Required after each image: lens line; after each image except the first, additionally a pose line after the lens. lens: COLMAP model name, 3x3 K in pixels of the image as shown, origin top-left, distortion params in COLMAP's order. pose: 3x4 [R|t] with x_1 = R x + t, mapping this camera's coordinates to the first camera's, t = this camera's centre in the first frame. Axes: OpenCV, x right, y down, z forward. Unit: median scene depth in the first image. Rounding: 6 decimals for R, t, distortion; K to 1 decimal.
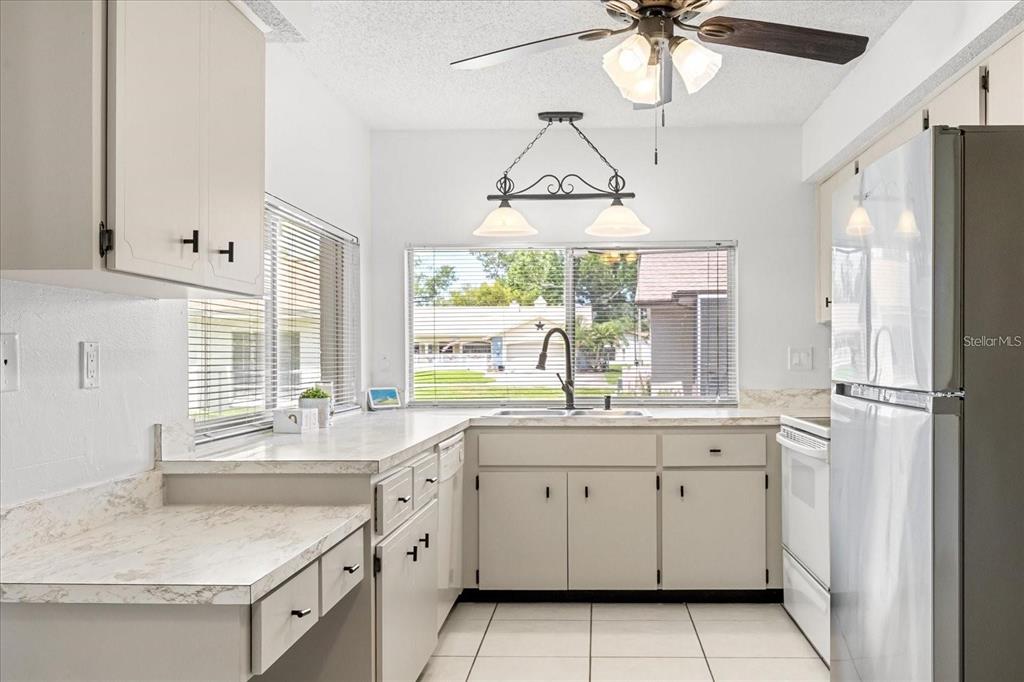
lens RADIAL K [[821.8, 0, 573.3], [0, 821.8, 355.8], [0, 0, 1]] dist [0.000964, -0.001716]
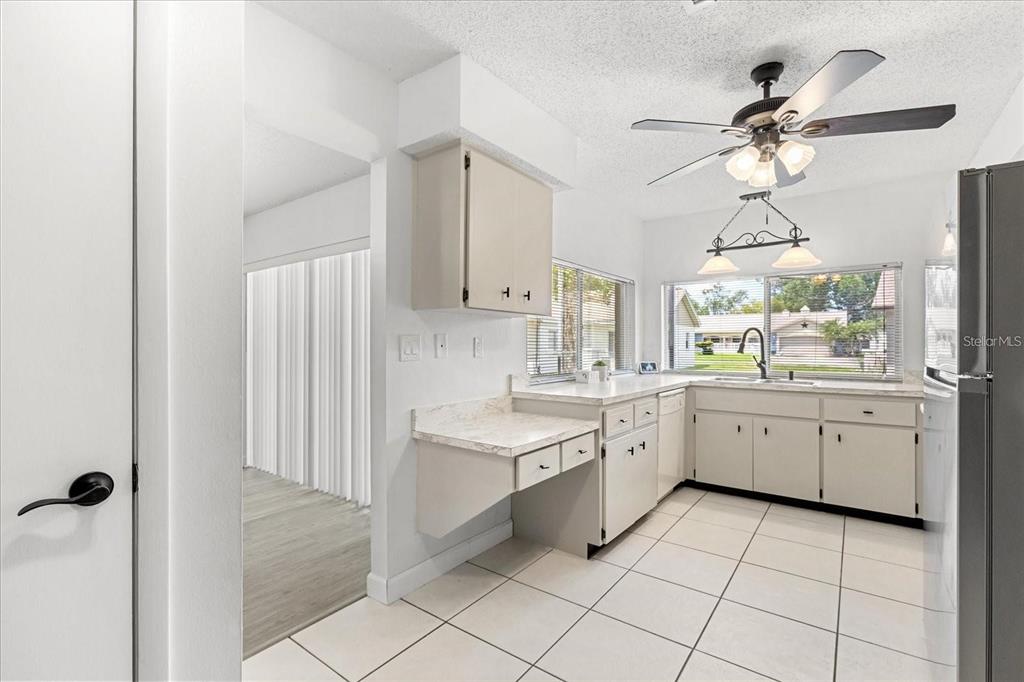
lens RADIAL K [[455.8, 0, 512.0], [0, 455.8, 341.0], [0, 0, 1]] dist [-0.002050, -0.000367]
pose [[0.816695, 0.001743, -0.577068, 0.122579], [-0.005565, 0.999973, -0.004855, -0.000746], [0.577043, 0.007177, 0.816682, 0.000854]]
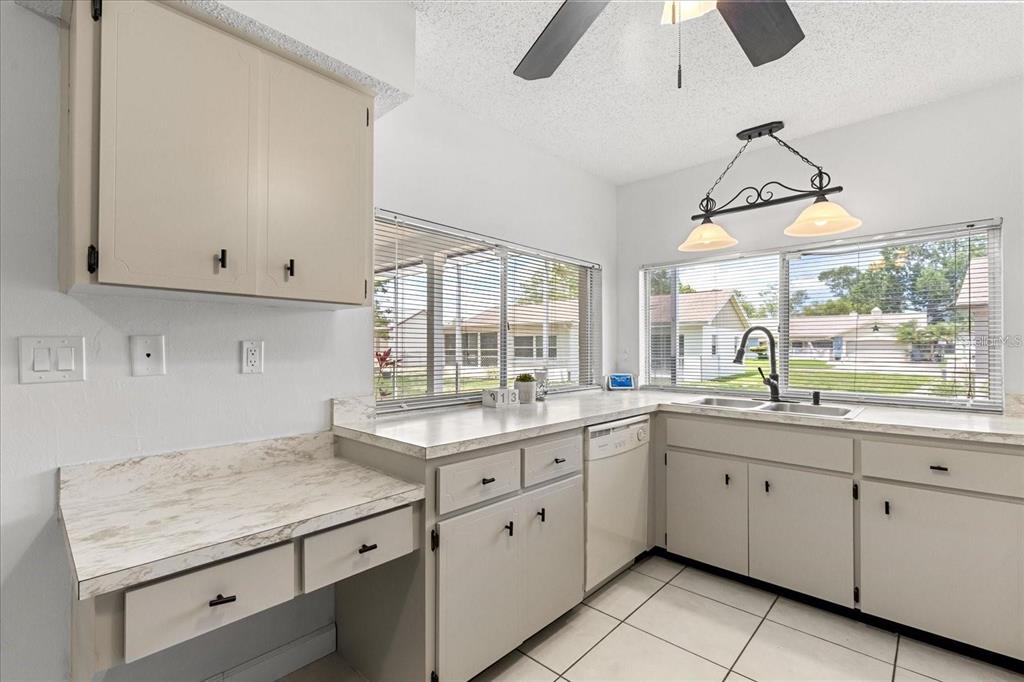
lens RADIAL K [[460.7, 0, 510.7], [0, 460.7, 345.8], [0, 0, 1]] dist [0.001600, 0.000102]
pose [[0.755544, 0.000929, -0.655098, 0.149494], [-0.004896, 0.999979, -0.004229, -0.004010], [0.655080, 0.006403, 0.755532, 0.359832]]
